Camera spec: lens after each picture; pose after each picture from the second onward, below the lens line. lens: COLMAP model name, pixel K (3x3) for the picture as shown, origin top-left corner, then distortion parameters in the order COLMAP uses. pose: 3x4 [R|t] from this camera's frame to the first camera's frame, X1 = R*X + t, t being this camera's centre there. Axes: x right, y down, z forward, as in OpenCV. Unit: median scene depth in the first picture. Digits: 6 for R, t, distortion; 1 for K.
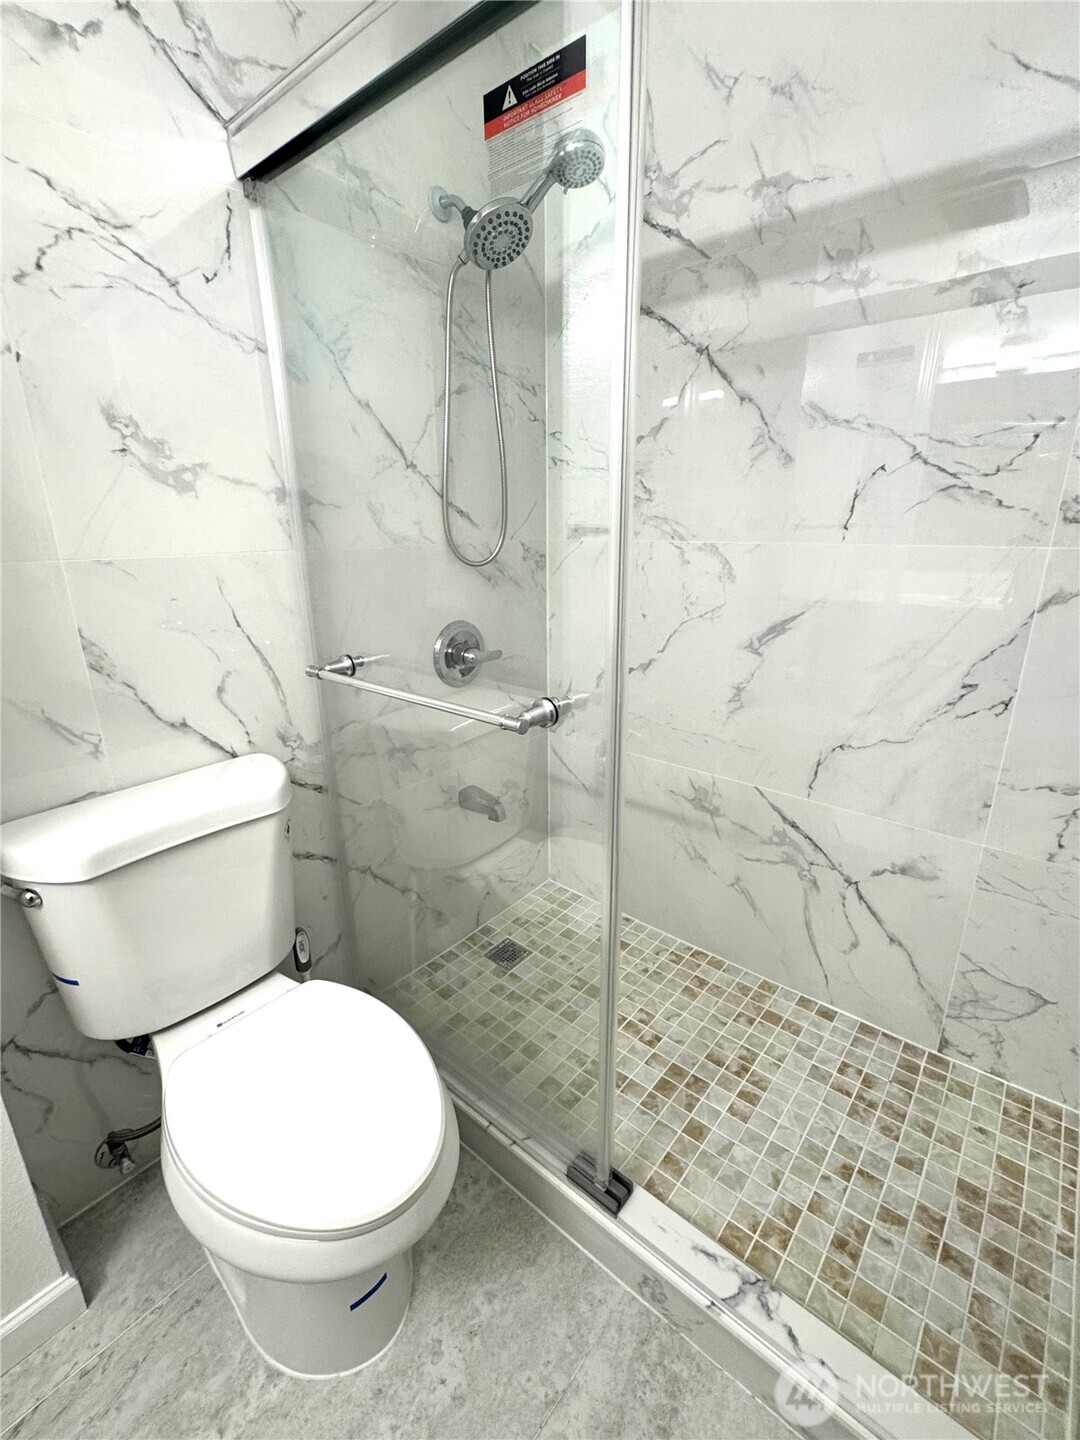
lens RADIAL K [[628.0, 0, 538.5], [0, 628.0, 718.3], [0, 0, 1]] dist [-0.001026, -0.000163]
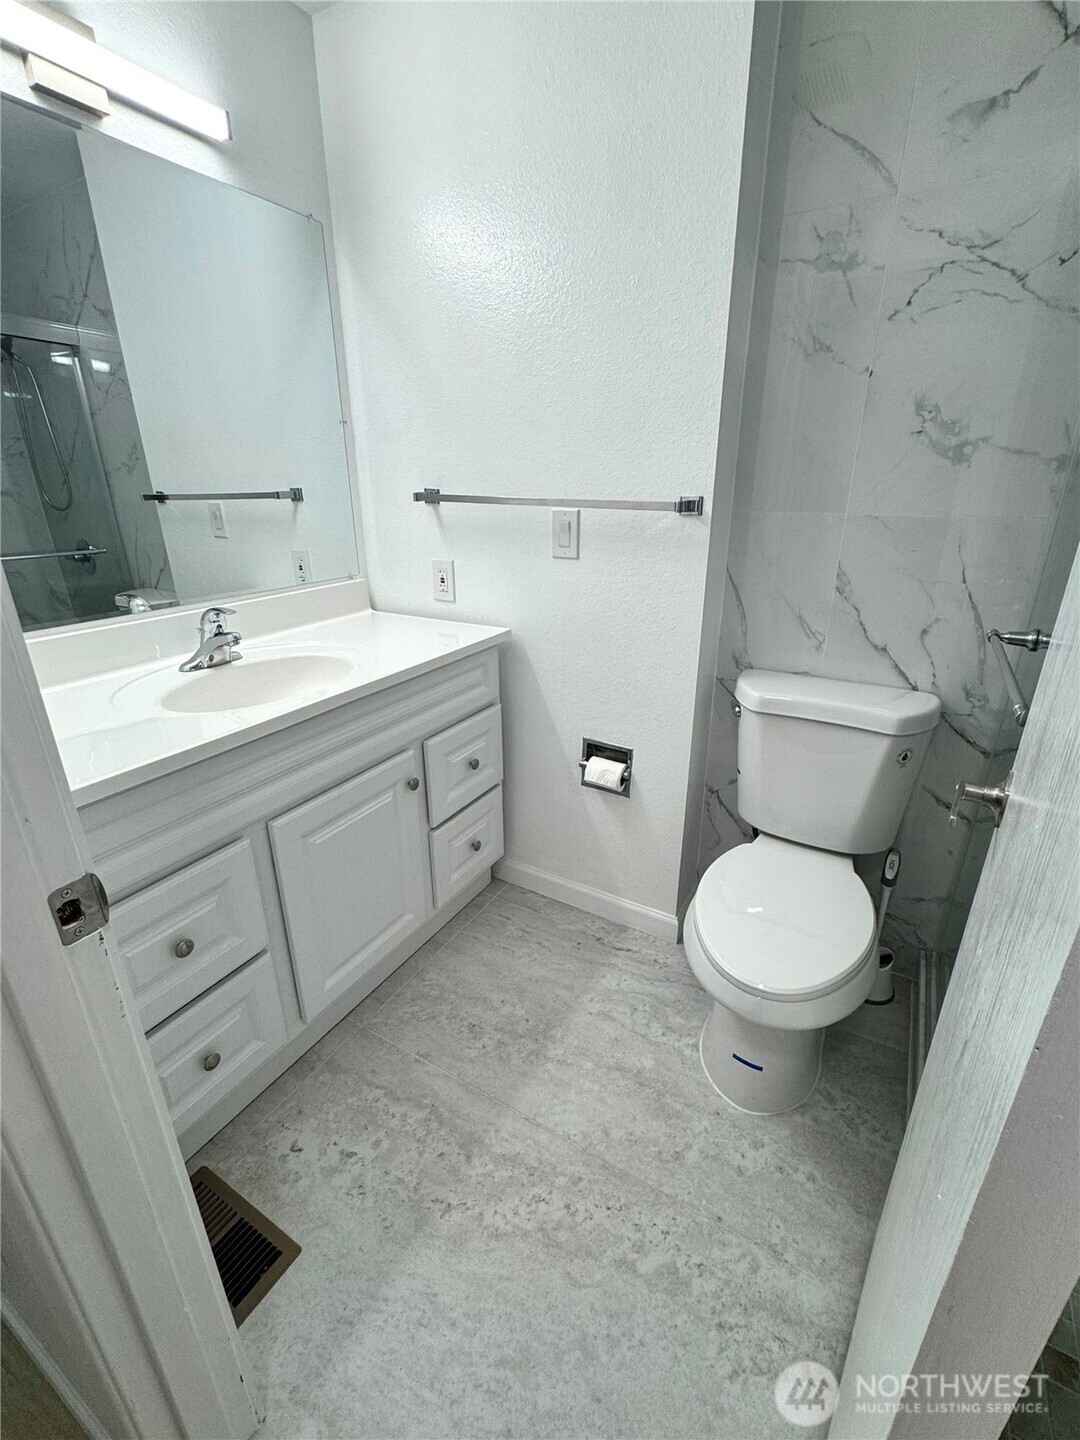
lens RADIAL K [[628.0, 0, 538.4], [0, 628.0, 717.8], [0, 0, 1]] dist [-0.001026, -0.000163]
pose [[0.173313, 0.367575, -0.913702, 0.571115], [-0.295072, 0.904504, 0.307905, -0.053806], [0.939625, 0.216244, 0.265224, 0.035765]]
